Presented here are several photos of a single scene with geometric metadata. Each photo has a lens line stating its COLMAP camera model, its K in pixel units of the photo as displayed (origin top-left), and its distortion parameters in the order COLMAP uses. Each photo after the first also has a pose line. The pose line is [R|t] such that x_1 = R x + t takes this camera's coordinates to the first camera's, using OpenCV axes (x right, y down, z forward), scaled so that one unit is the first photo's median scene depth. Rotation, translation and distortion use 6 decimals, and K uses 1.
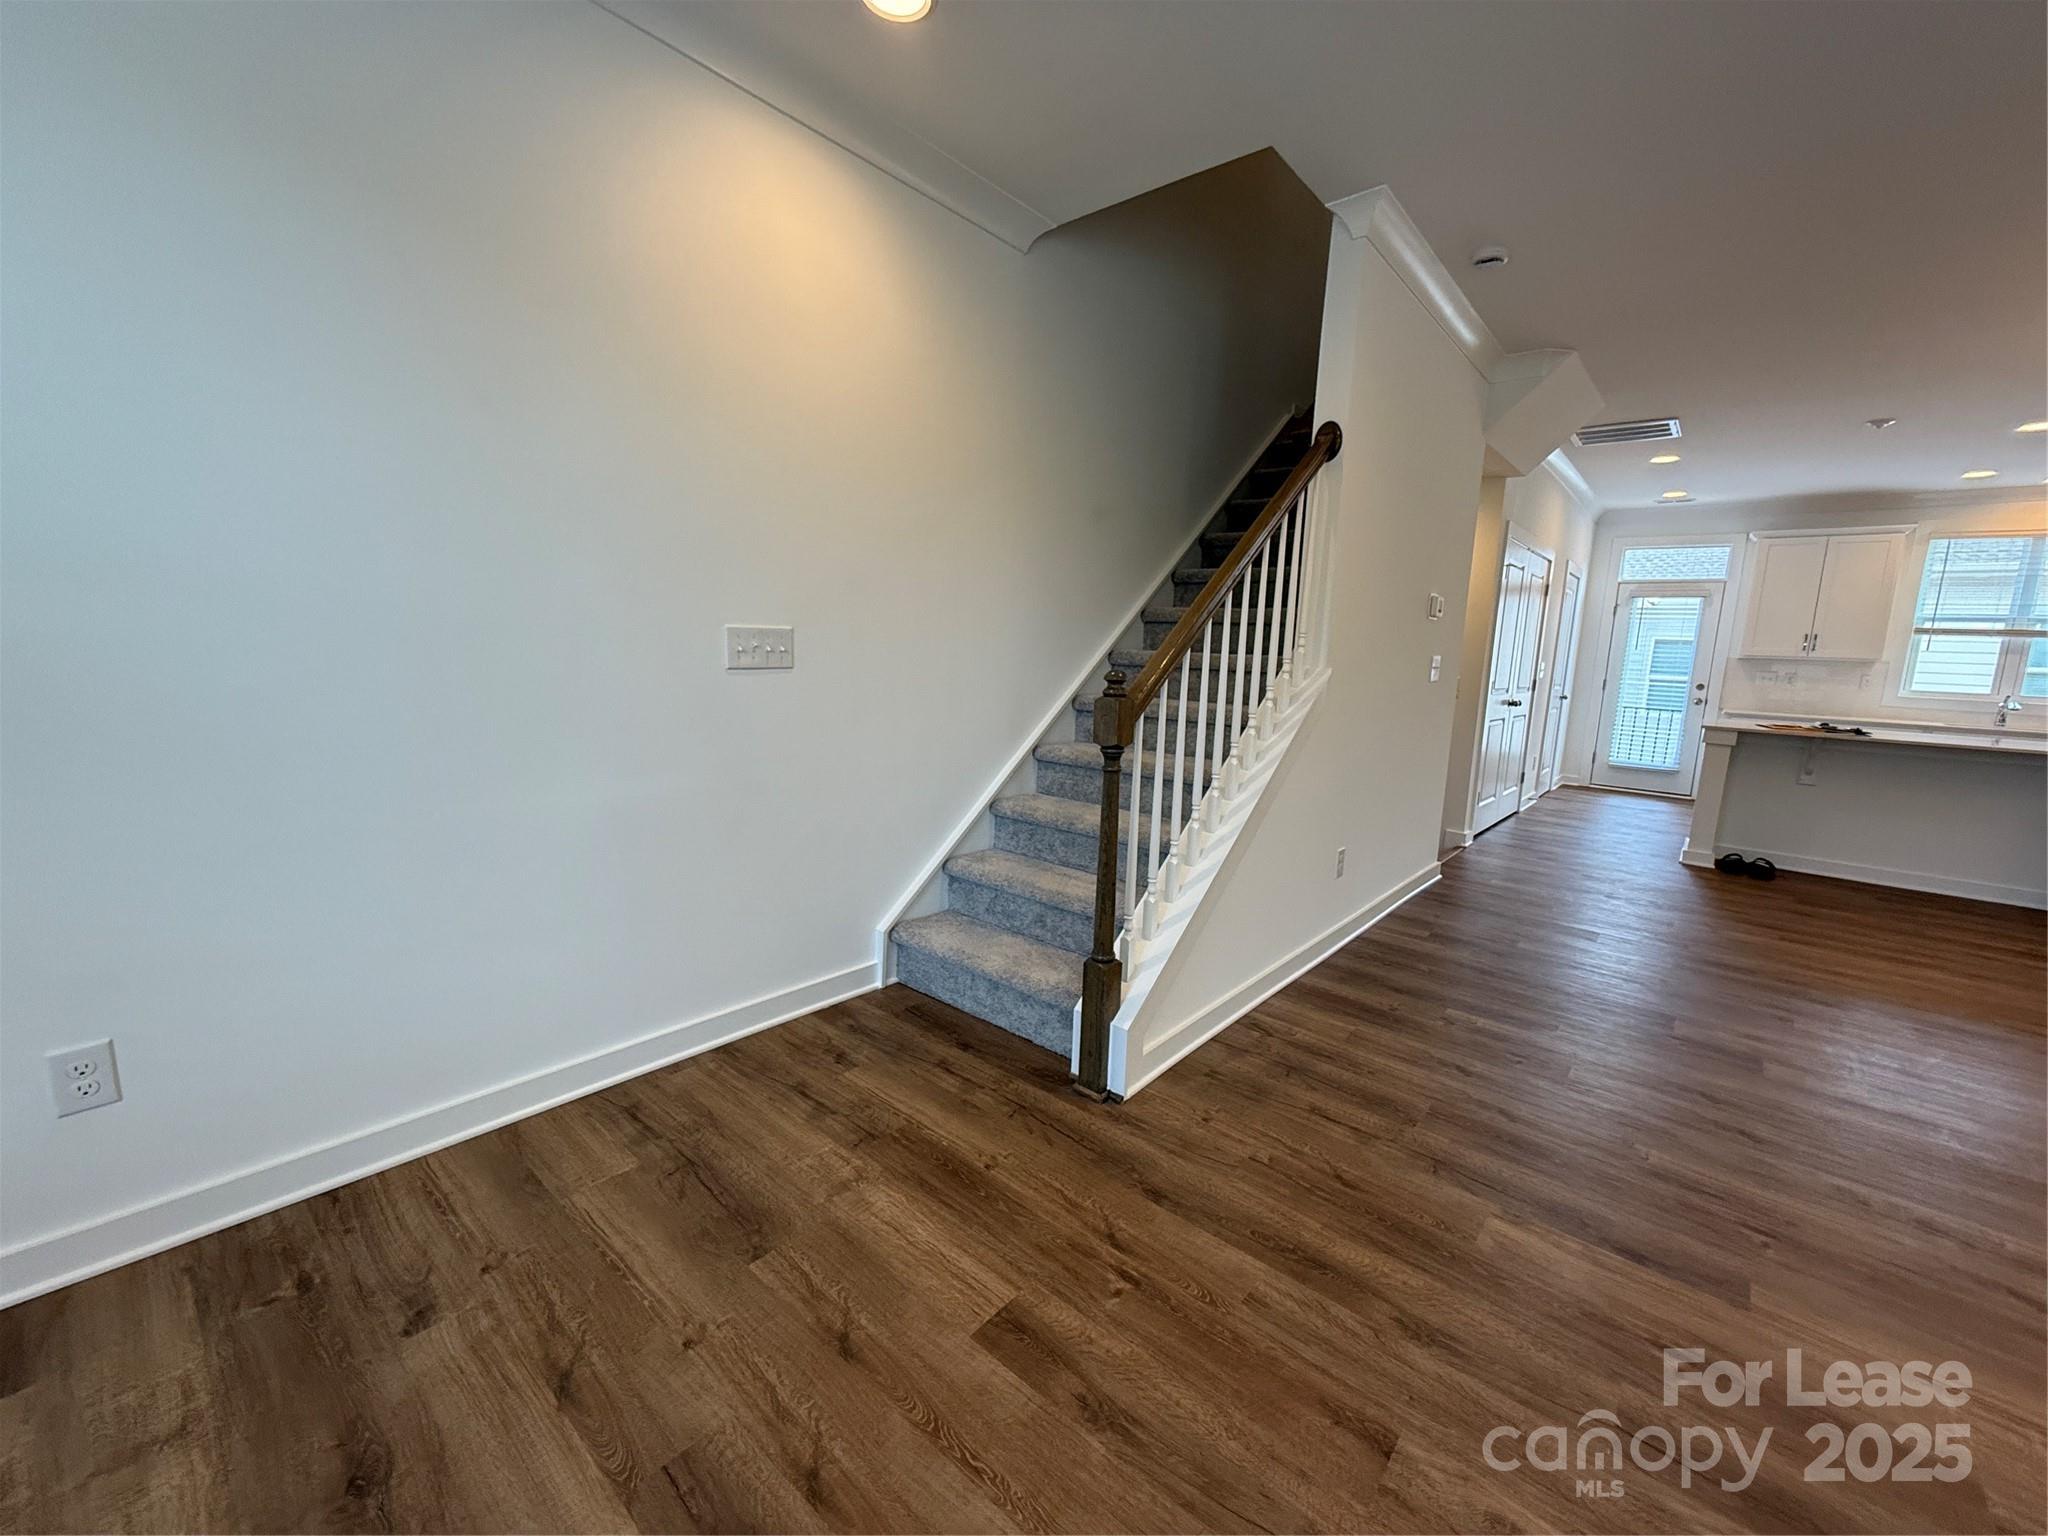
lens RADIAL K [[814.8, 0, 1029.5], [0, 814.8, 768.6], [0, 0, 1]] dist [-0.000172, -0.000320]
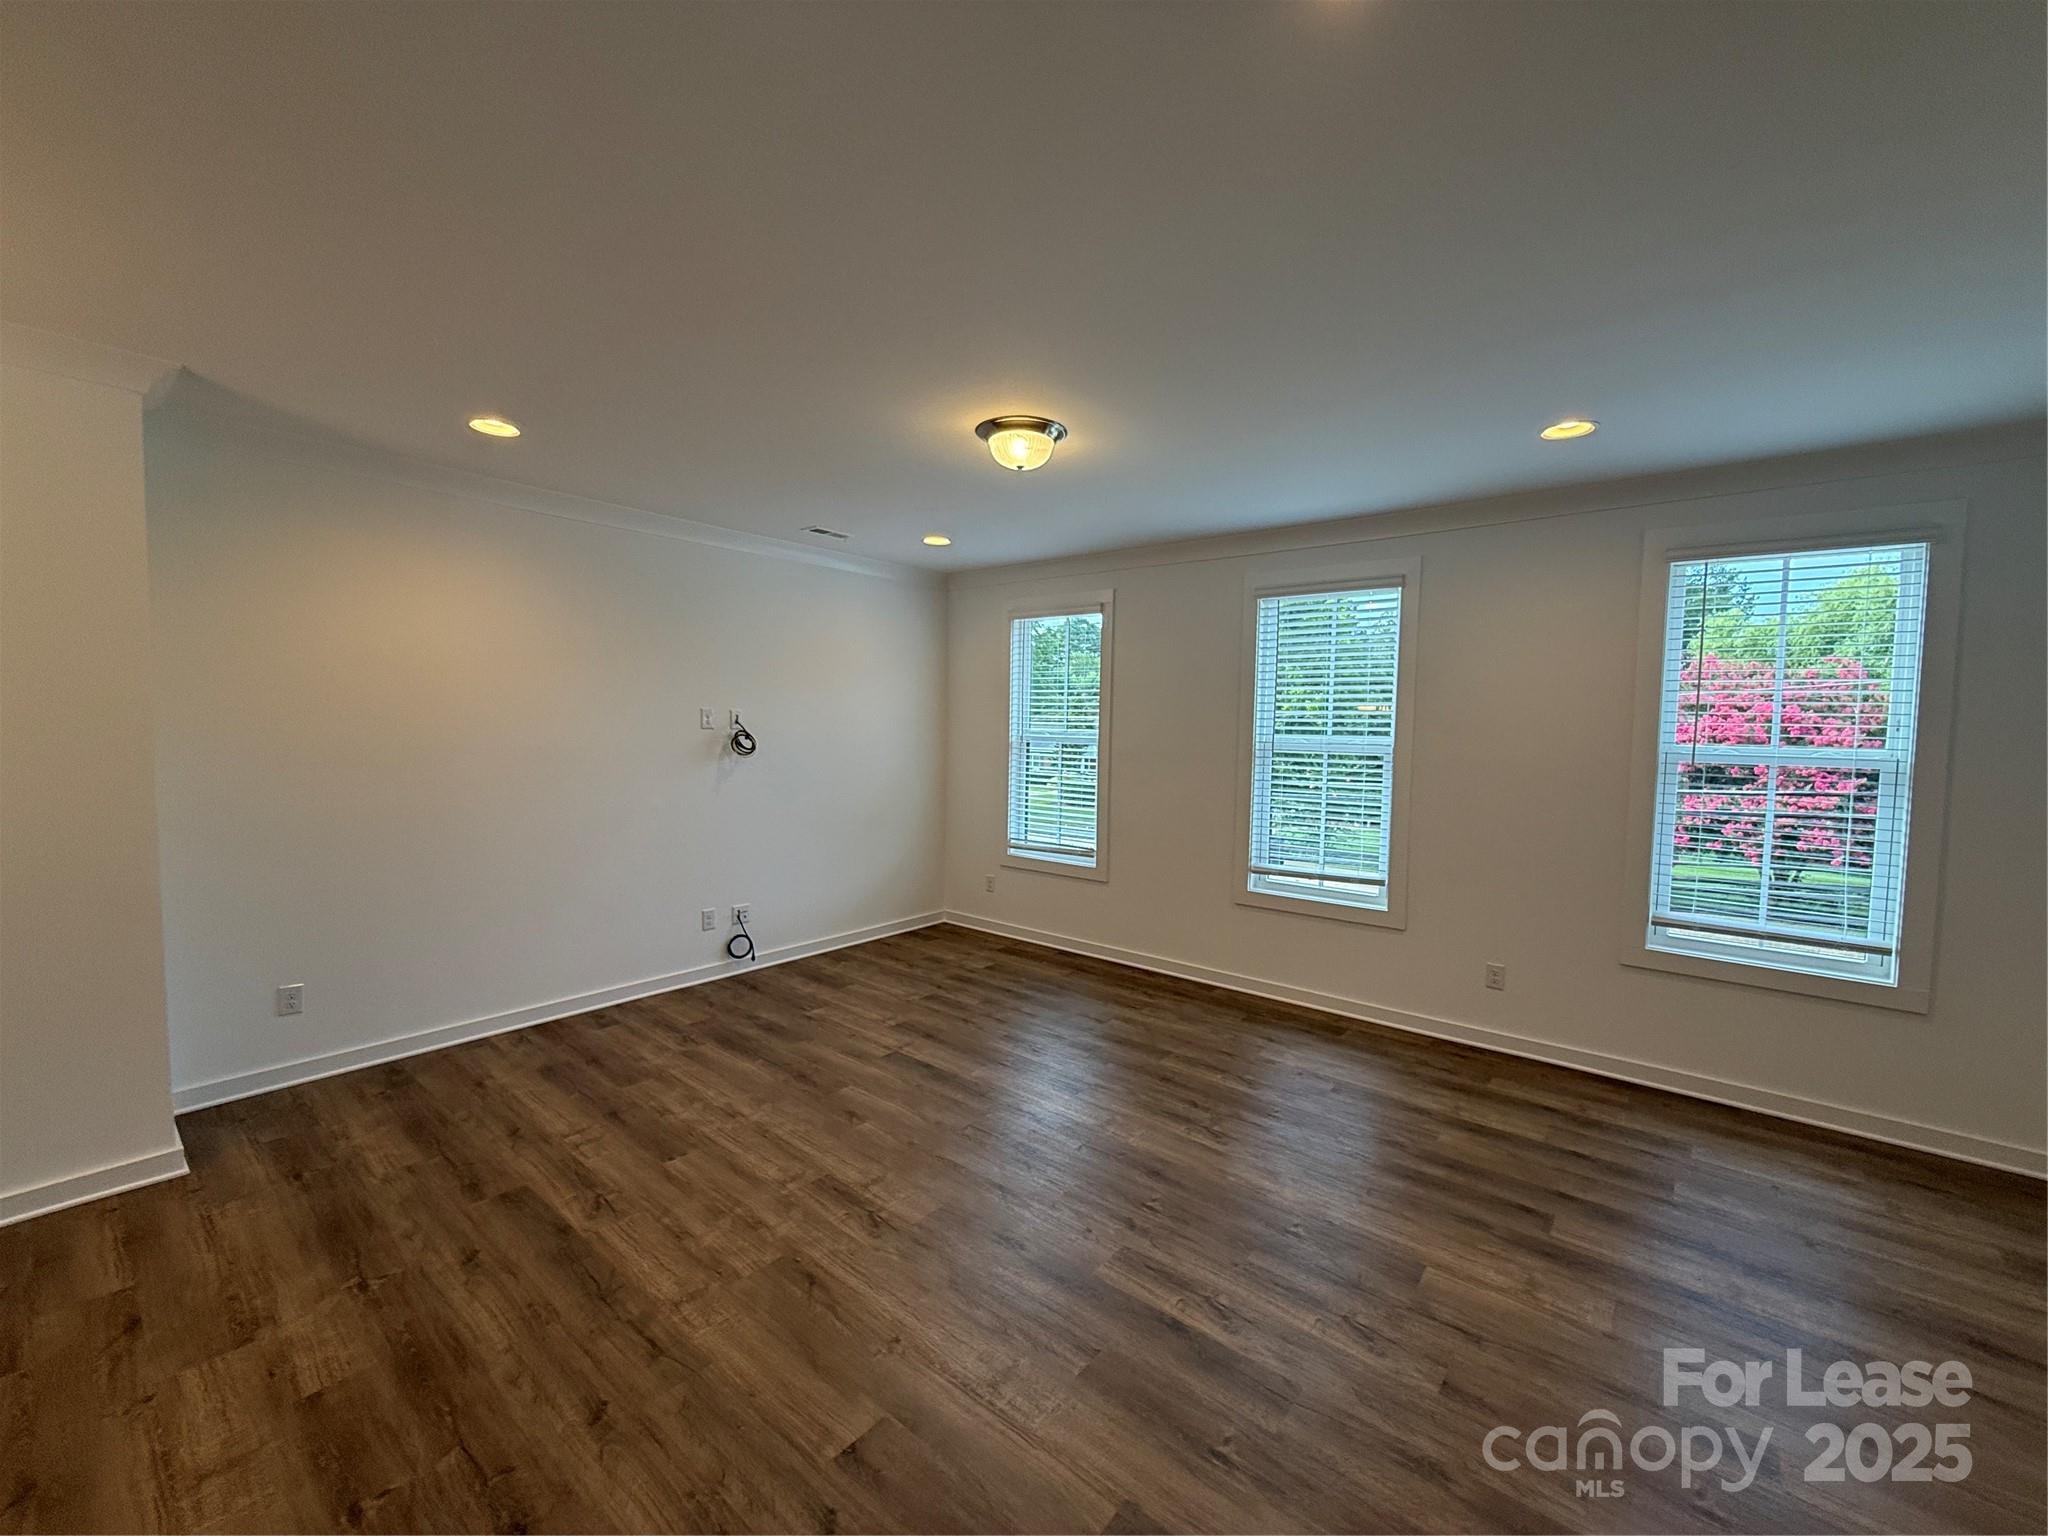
lens RADIAL K [[814.8, 0, 1029.5], [0, 814.8, 768.6], [0, 0, 1]] dist [-0.000172, -0.000320]
pose [[-0.998046, -0.056826, -0.025976, 0.748827], [-0.061007, 0.976085, 0.208654, -0.335049], [0.013497, 0.209831, -0.977645, 1.265823]]
